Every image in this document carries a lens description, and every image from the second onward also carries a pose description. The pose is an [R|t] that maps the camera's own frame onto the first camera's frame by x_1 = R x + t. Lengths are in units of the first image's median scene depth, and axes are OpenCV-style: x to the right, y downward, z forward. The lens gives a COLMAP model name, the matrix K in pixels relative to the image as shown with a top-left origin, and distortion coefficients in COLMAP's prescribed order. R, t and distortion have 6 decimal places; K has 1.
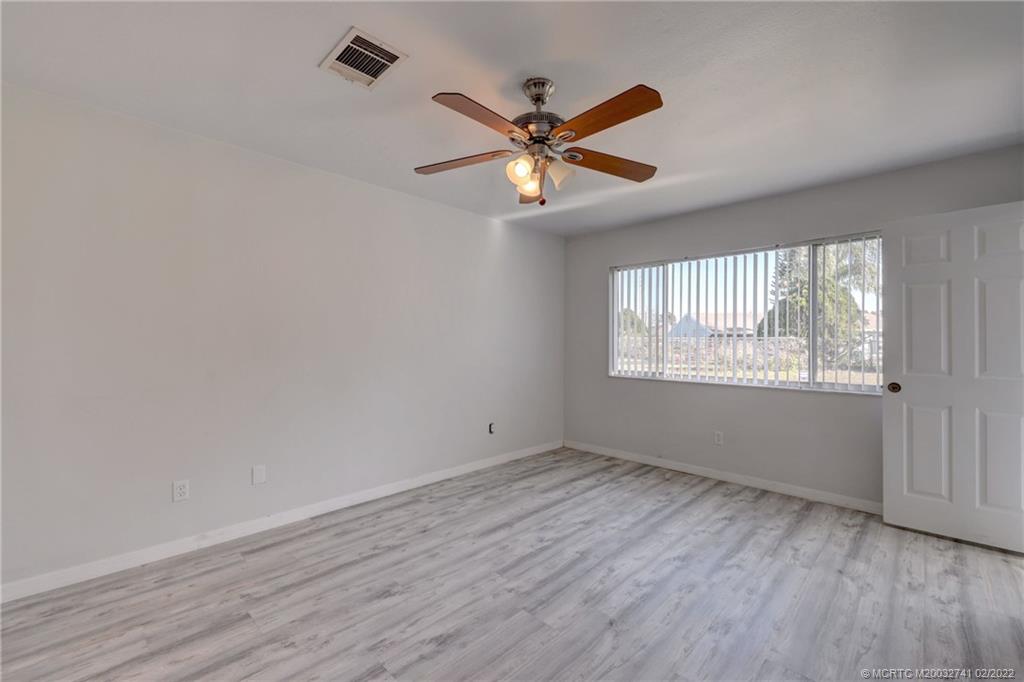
lens RADIAL K [[425.9, 0, 514.1], [0, 425.9, 340.5], [0, 0, 1]] dist [-0.001582, -0.000812]
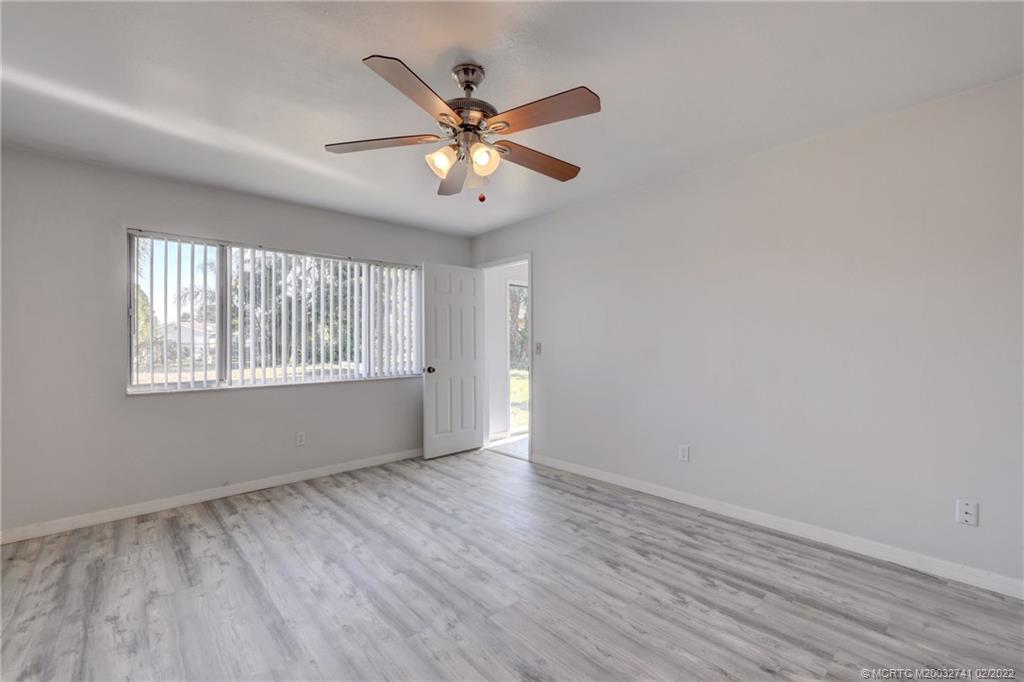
lens RADIAL K [[425.9, 0, 514.1], [0, 425.9, 340.5], [0, 0, 1]] dist [-0.001582, -0.000812]
pose [[0.051318, -0.000788, 0.998682, -0.725539], [0.002740, 0.999996, 0.000648, 0.003509], [-0.998679, 0.002703, 0.051320, 0.689246]]
